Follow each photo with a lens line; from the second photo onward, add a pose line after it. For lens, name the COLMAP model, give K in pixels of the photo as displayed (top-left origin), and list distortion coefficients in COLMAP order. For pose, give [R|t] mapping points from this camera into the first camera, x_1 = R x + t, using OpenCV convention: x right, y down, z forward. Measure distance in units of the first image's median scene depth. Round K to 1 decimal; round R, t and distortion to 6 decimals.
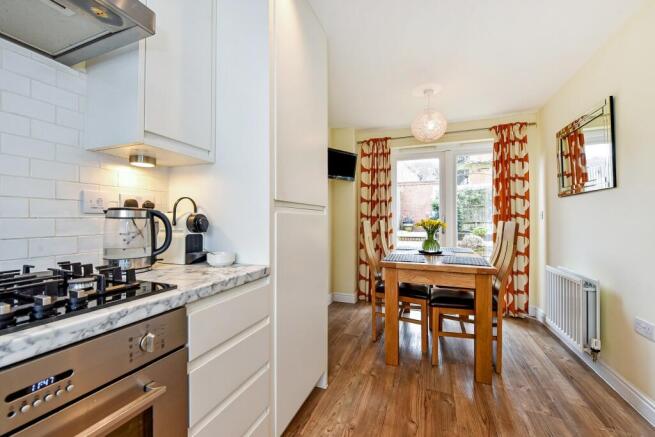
lens RADIAL K [[262.7, 0, 326.5], [0, 262.7, 218.6], [0, 0, 1]] dist [-0.011536, -0.001322]
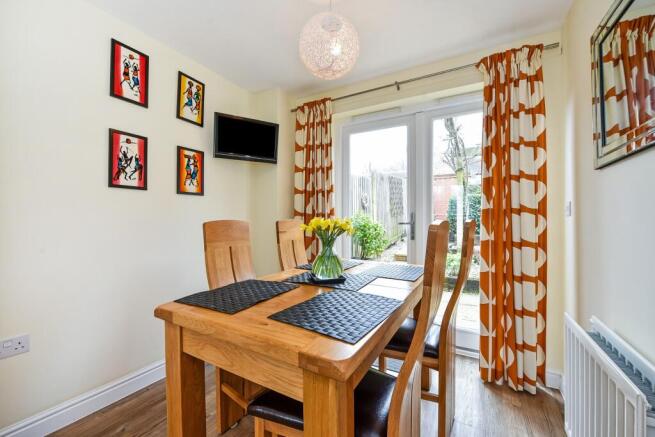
lens RADIAL K [[262.7, 0, 328.4], [0, 262.7, 219.4], [0, 0, 1]] dist [-0.011536, -0.001322]
pose [[0.991443, -0.005671, -0.130418, 0.381204], [0.006433, 0.999965, 0.005419, 0.002197], [0.130383, -0.006212, 0.991444, 0.381563]]
